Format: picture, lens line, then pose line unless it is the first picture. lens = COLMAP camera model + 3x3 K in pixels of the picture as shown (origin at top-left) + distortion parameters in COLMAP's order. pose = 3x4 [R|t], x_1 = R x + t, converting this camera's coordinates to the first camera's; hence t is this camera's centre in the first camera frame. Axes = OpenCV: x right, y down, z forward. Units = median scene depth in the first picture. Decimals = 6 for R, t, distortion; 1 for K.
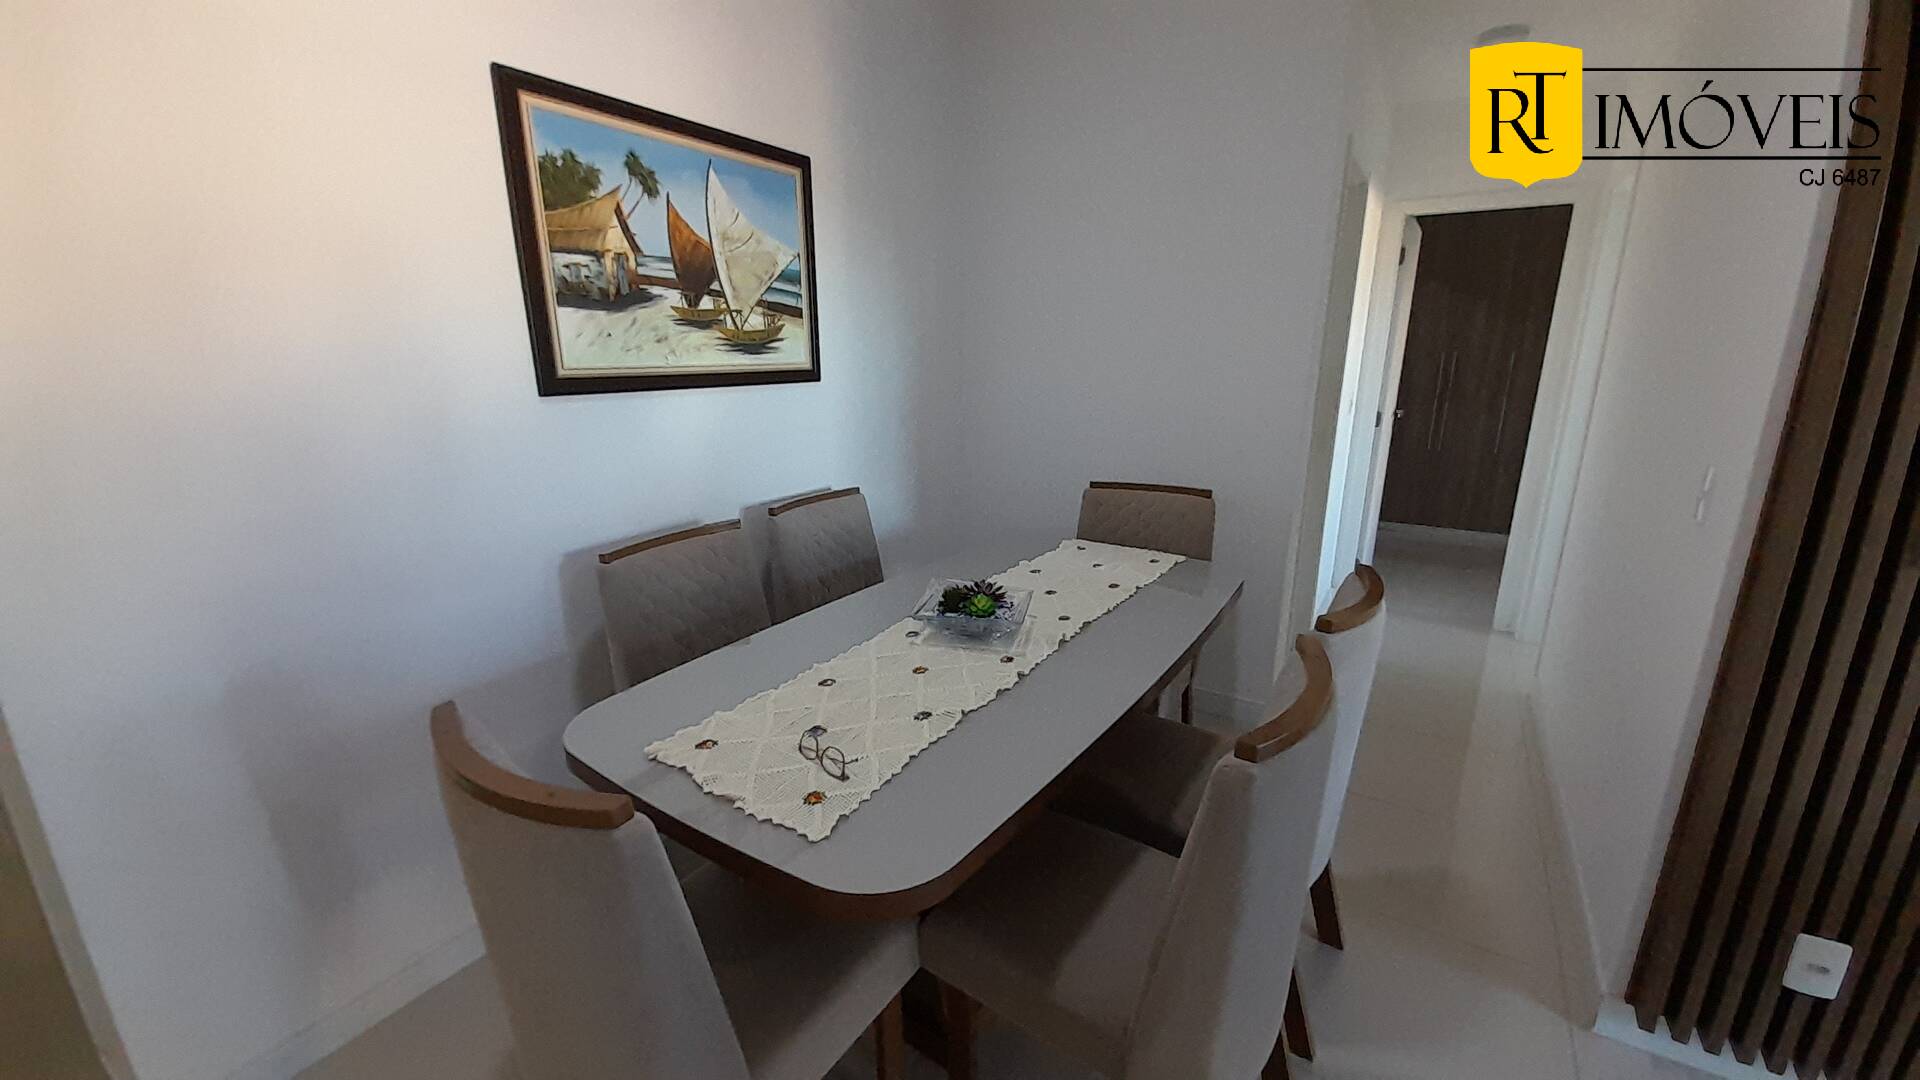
lens RADIAL K [[752.7, 0, 970.1], [0, 752.7, 546.8], [0, 0, 1]] dist [-0.001860, -0.003939]
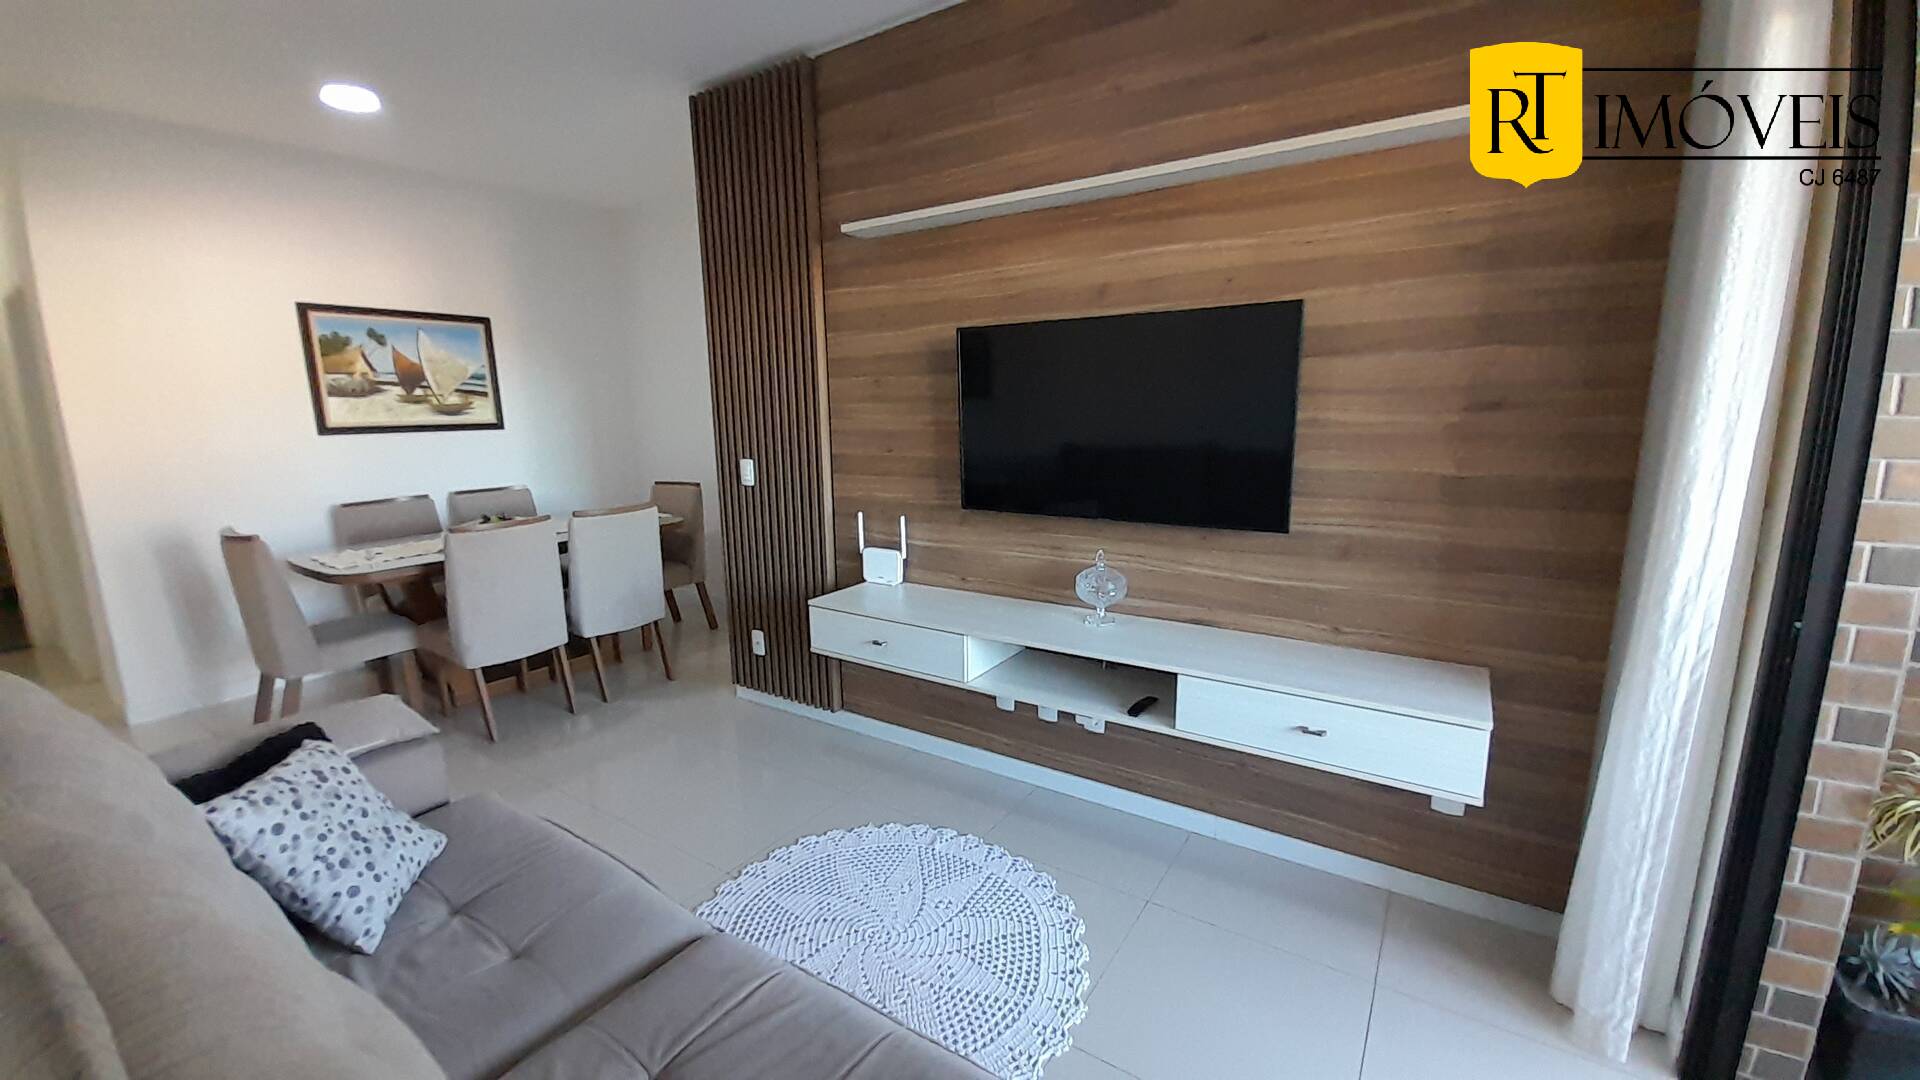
lens RADIAL K [[752.7, 0, 968.0], [0, 752.7, 547.2], [0, 0, 1]] dist [-0.001860, -0.003939]
pose [[0.999562, -0.010191, -0.027772, 1.289538], [0.008144, 0.997312, -0.072824, 0.284830], [0.028440, 0.072566, 0.996958, -1.057726]]
